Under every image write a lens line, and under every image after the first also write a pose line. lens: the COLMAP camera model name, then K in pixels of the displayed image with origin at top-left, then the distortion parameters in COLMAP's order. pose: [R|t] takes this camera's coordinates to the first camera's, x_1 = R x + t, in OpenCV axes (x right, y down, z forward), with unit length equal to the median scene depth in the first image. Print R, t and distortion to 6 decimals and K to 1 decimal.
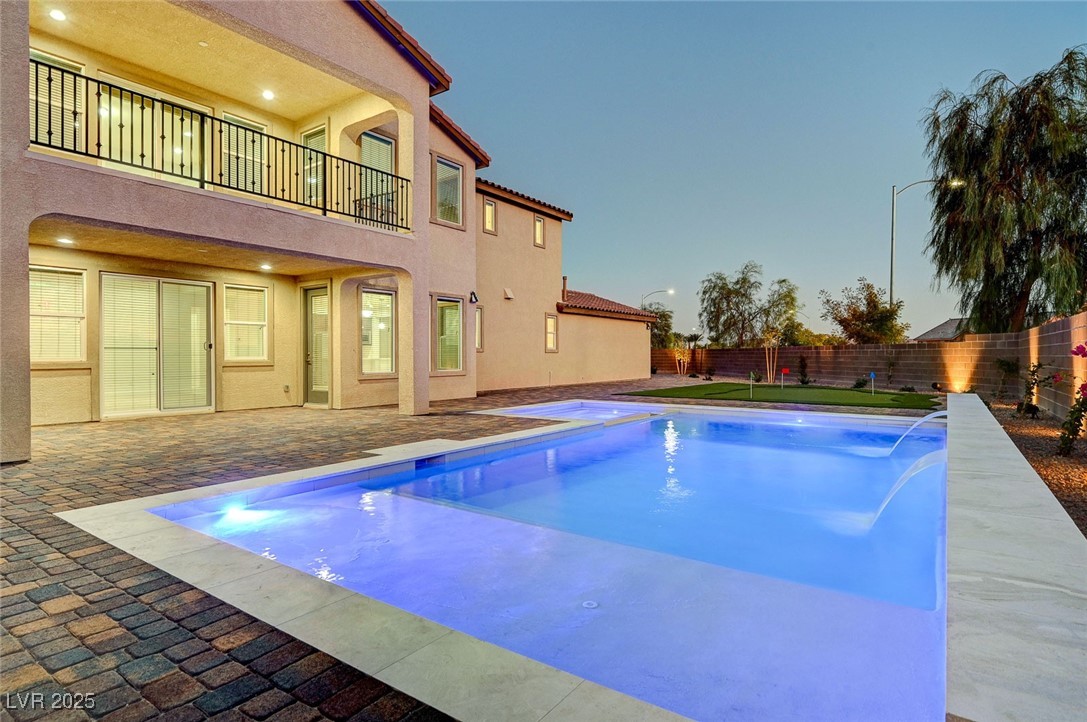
lens RADIAL K [[575.1, 0, 545.5], [0, 575.1, 358.4], [0, 0, 1]] dist [-0.002822, 0.001281]
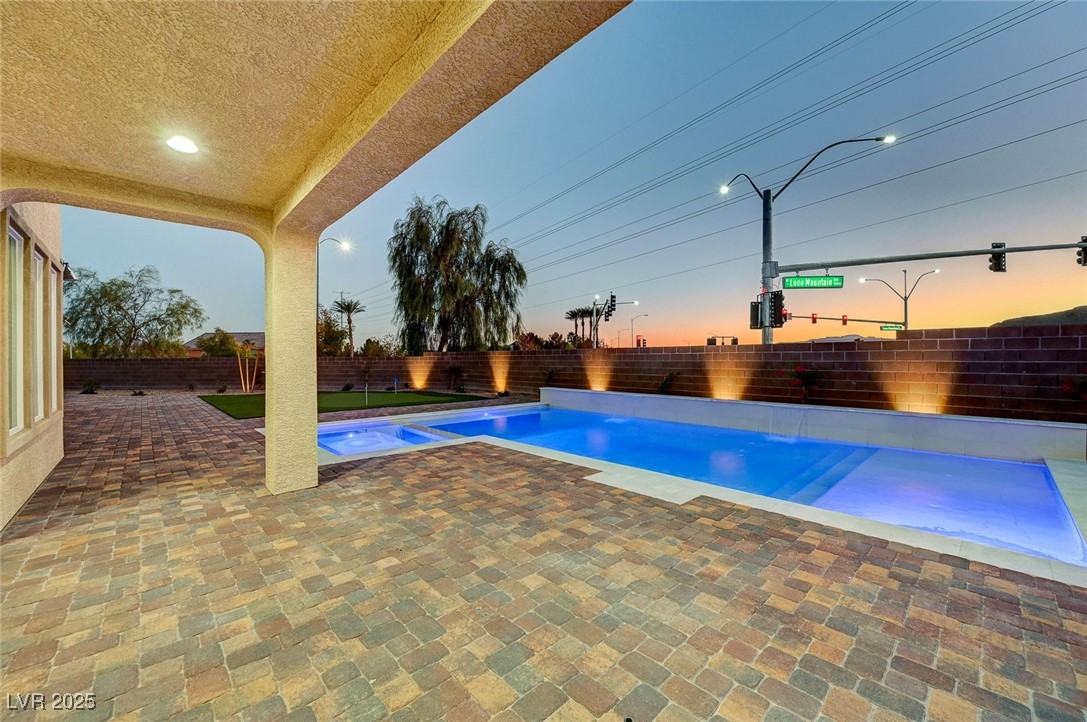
lens RADIAL K [[430.5, 0, 550.3], [0, 430.5, 358.5], [0, 0, 1]] dist [-0.001246, 0.000311]
pose [[0.186917, 0.000776, 0.982375, -0.486807], [0.007573, 0.999969, -0.002231, -0.023061], [-0.982346, 0.007857, 0.186905, 0.544142]]
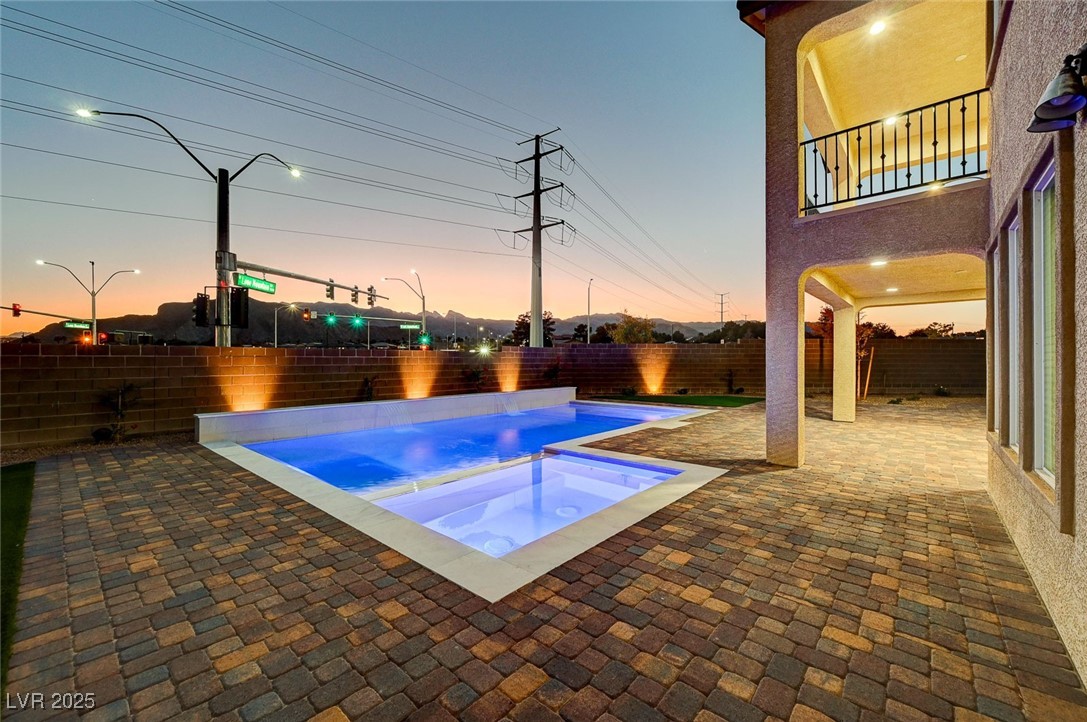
lens RADIAL K [[430.5, 0, 543.6], [0, 430.5, 361.9], [0, 0, 1]] dist [-0.001246, 0.000311]
pose [[-0.994653, -0.000386, 0.103268, 0.019740], [0.000743, 0.999940, 0.010890, -0.033108], [-0.103266, 0.010909, -0.994594, 1.290668]]
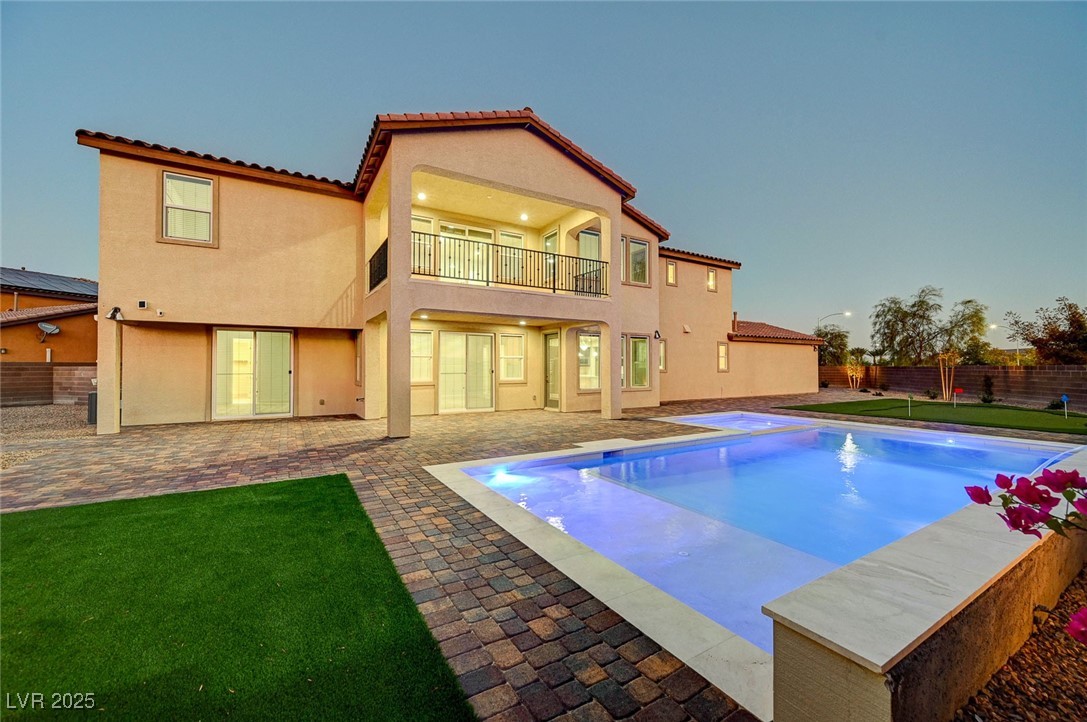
lens RADIAL K [[430.5, 0, 543.1], [0, 430.5, 360.0], [0, 0, 1]] dist [-0.001246, 0.000311]
pose [[0.914302, -0.006381, -0.404983, 0.049744], [-0.002368, 0.999775, -0.021099, -0.024406], [0.405027, 0.020250, 0.914081, -0.072724]]
